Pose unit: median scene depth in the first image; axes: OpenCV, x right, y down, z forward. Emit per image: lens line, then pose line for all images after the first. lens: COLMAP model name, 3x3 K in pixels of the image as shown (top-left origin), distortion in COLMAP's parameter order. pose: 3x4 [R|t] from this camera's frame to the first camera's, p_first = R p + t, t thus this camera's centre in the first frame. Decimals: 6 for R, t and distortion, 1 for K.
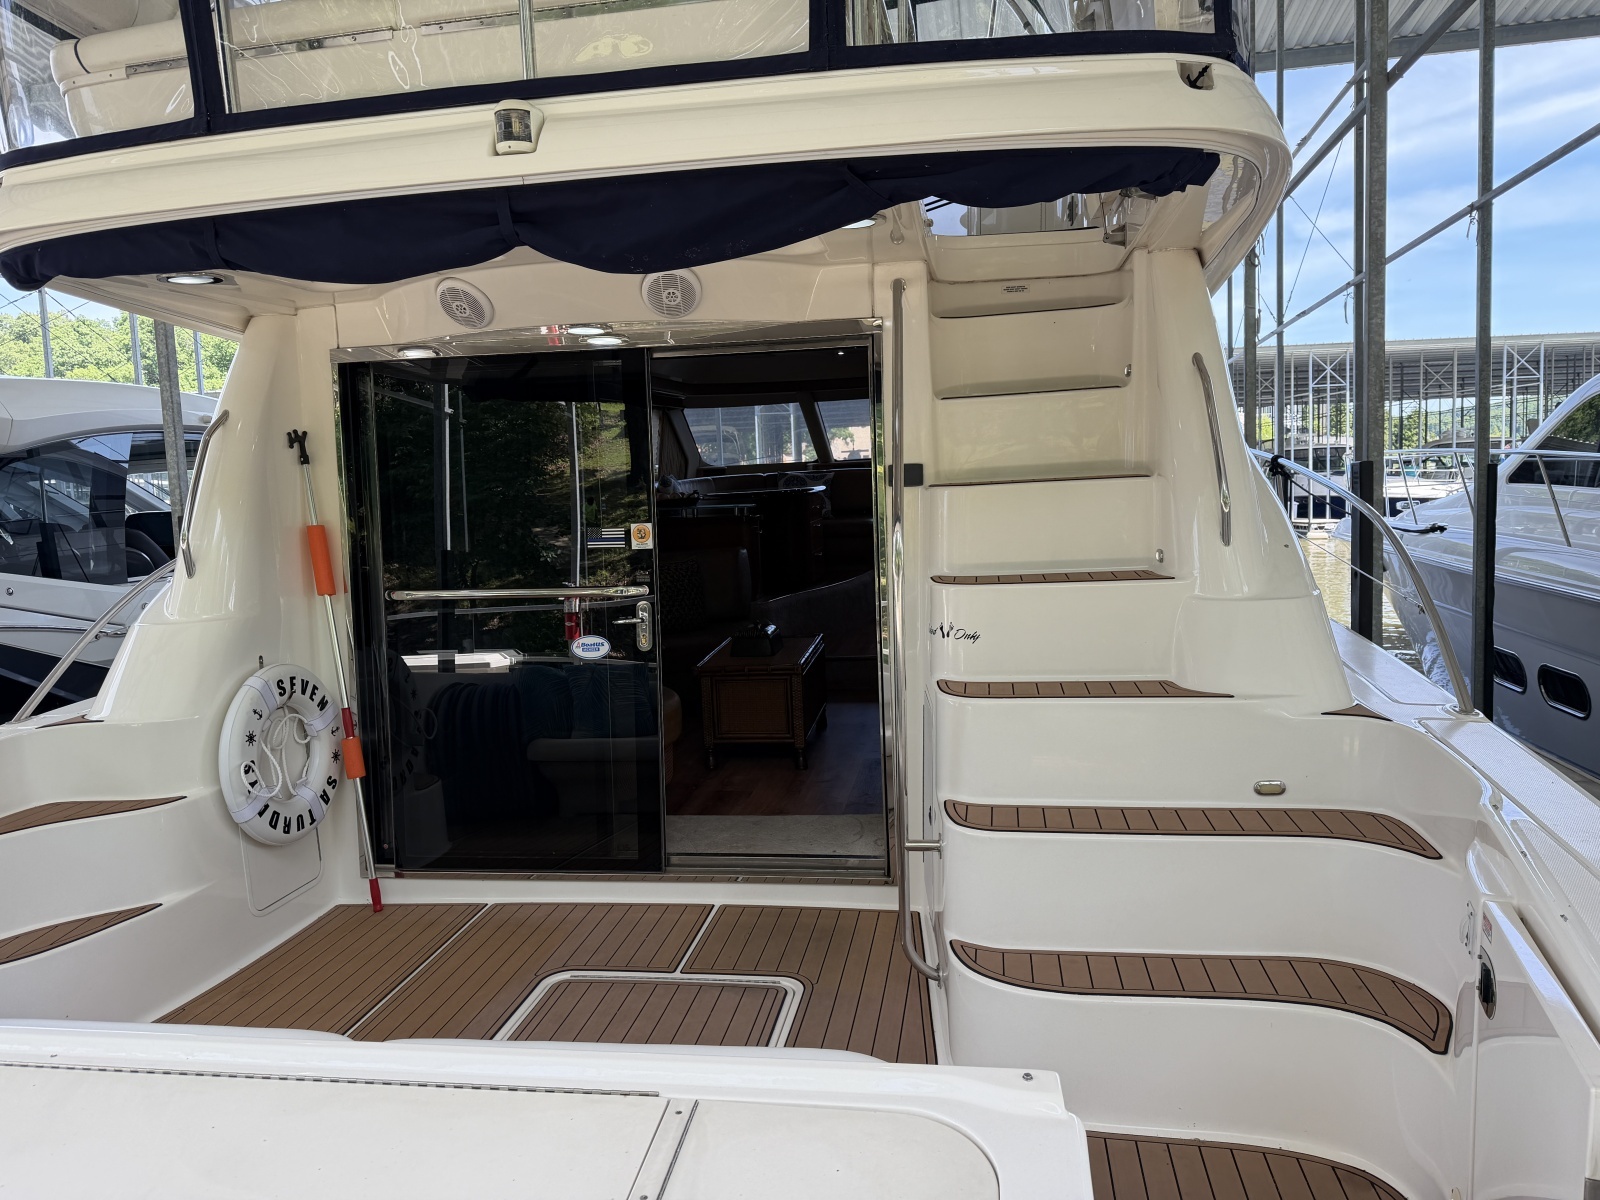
lens RADIAL K [[1130.4, 0, 787.7], [0, 1130.4, 592.8], [0, 0, 1]] dist [0.022250, -0.031455]
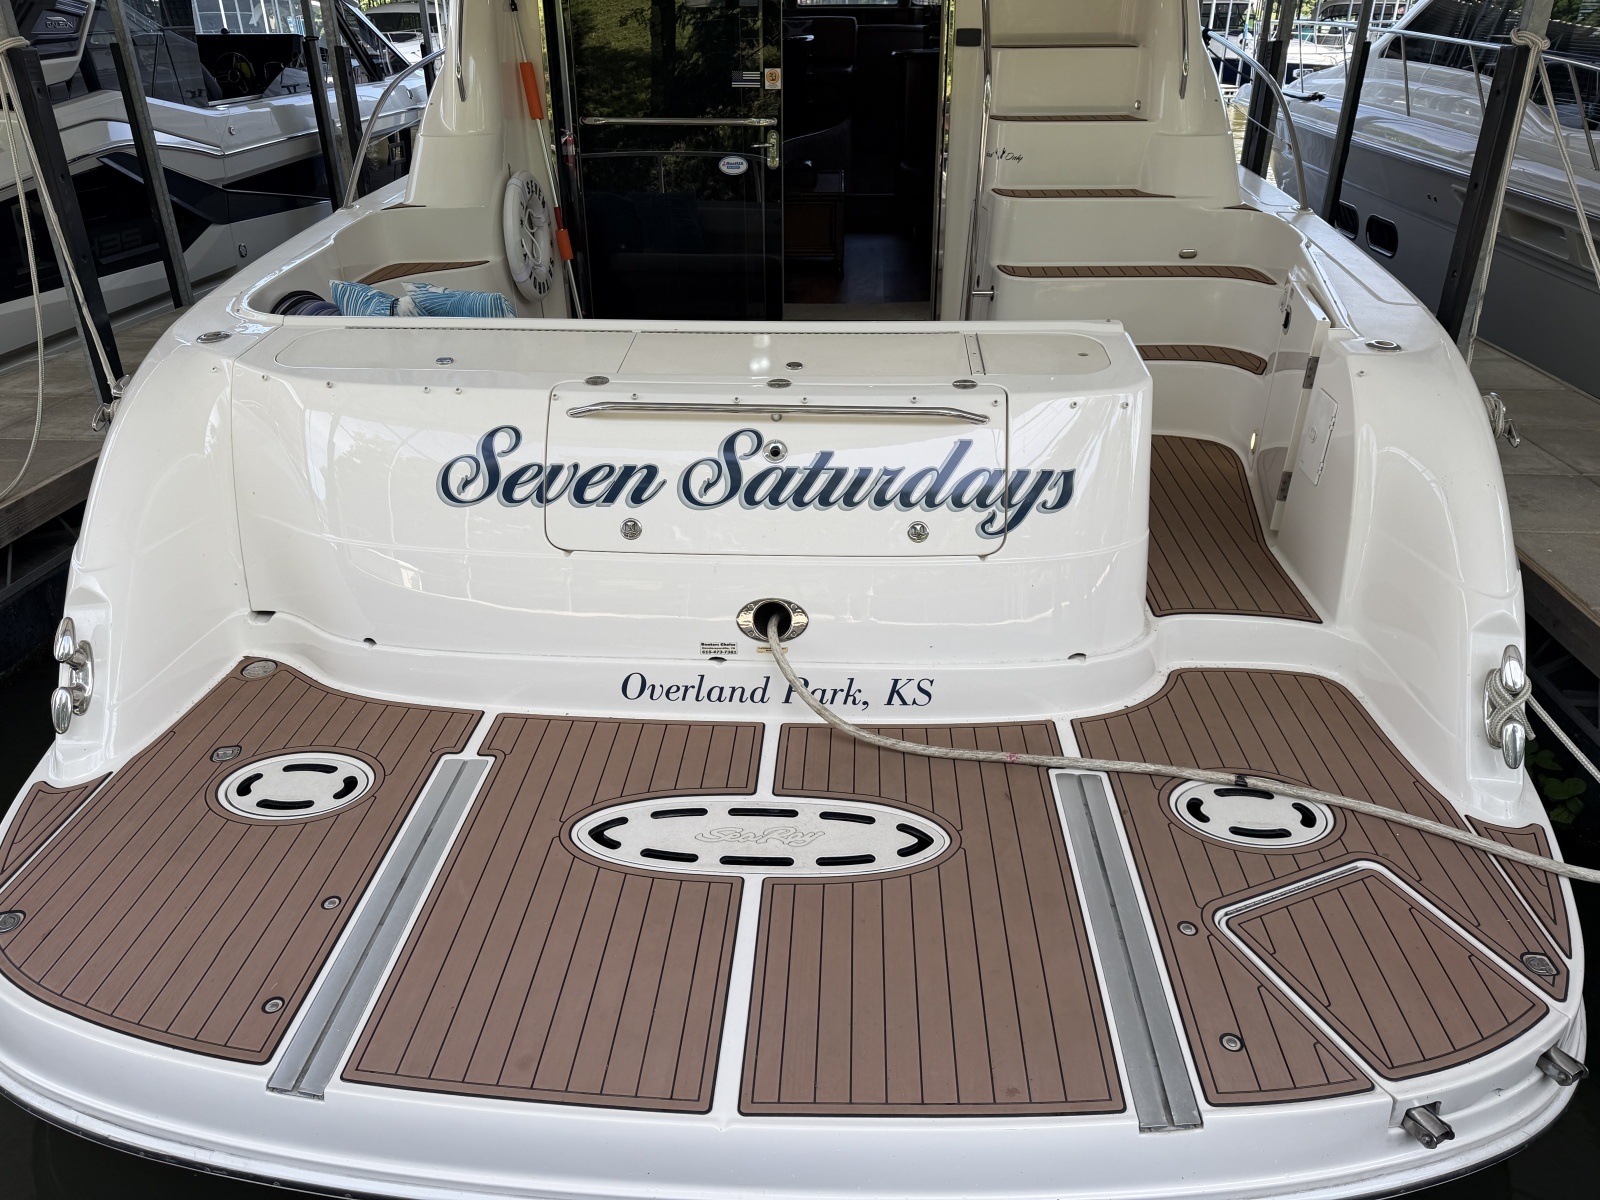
lens RADIAL K [[1130.4, 0, 805.6], [0, 1130.4, 610.0], [0, 0, 1]] dist [0.022250, -0.031455]
pose [[0.991752, -0.022836, 0.126124, -0.278482], [-0.025707, 0.928571, 0.370263, 0.038274], [-0.125571, -0.370451, 0.920325, -0.519646]]
